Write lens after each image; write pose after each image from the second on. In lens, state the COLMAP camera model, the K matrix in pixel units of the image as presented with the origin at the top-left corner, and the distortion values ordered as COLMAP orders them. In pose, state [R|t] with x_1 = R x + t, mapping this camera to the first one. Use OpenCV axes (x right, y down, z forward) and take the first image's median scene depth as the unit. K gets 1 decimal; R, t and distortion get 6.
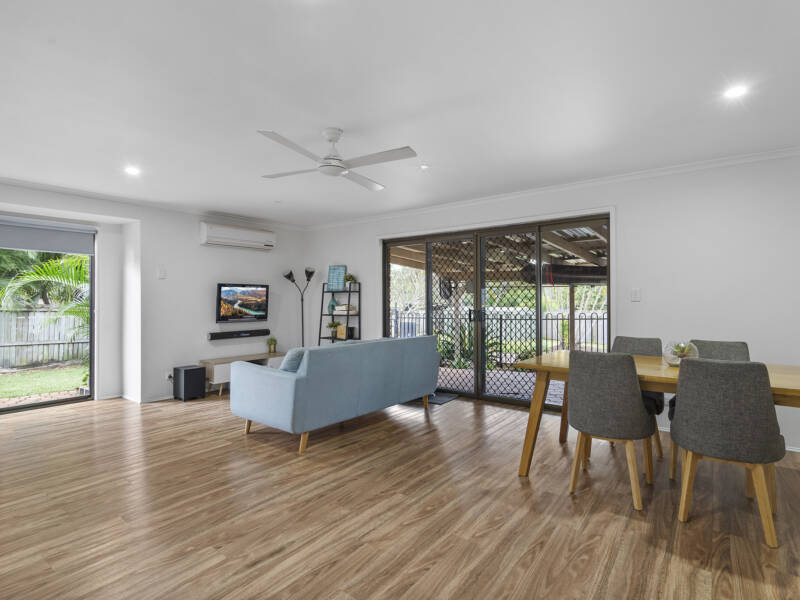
lens RADIAL K [[409.4, 0, 393.1], [0, 409.4, 298.9], [0, 0, 1]] dist [-0.001367, 0.001243]
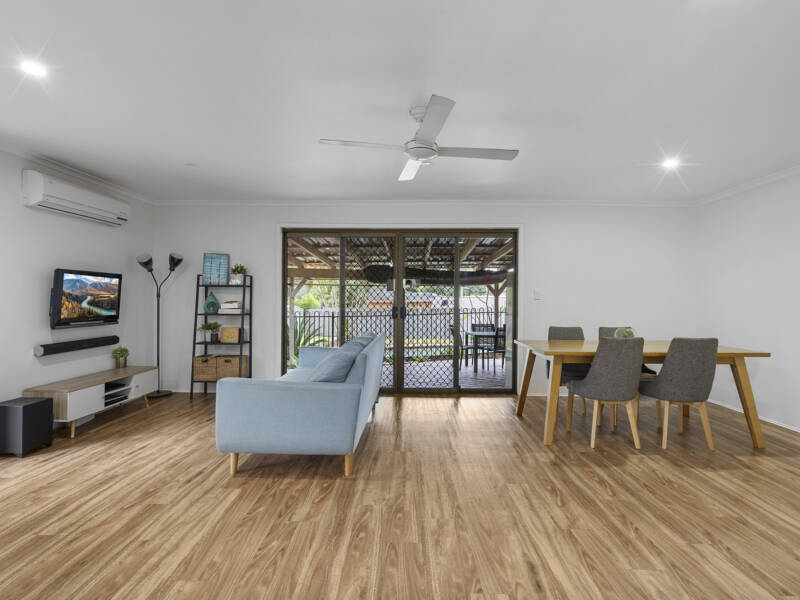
lens RADIAL K [[409.4, 0, 395.7], [0, 409.4, 301.7], [0, 0, 1]] dist [-0.001367, 0.001243]
pose [[0.809216, 0.001749, 0.587508, -0.372683], [-0.009424, 0.999906, 0.010003, 0.002774], [-0.587435, -0.013632, 0.809156, 0.151017]]
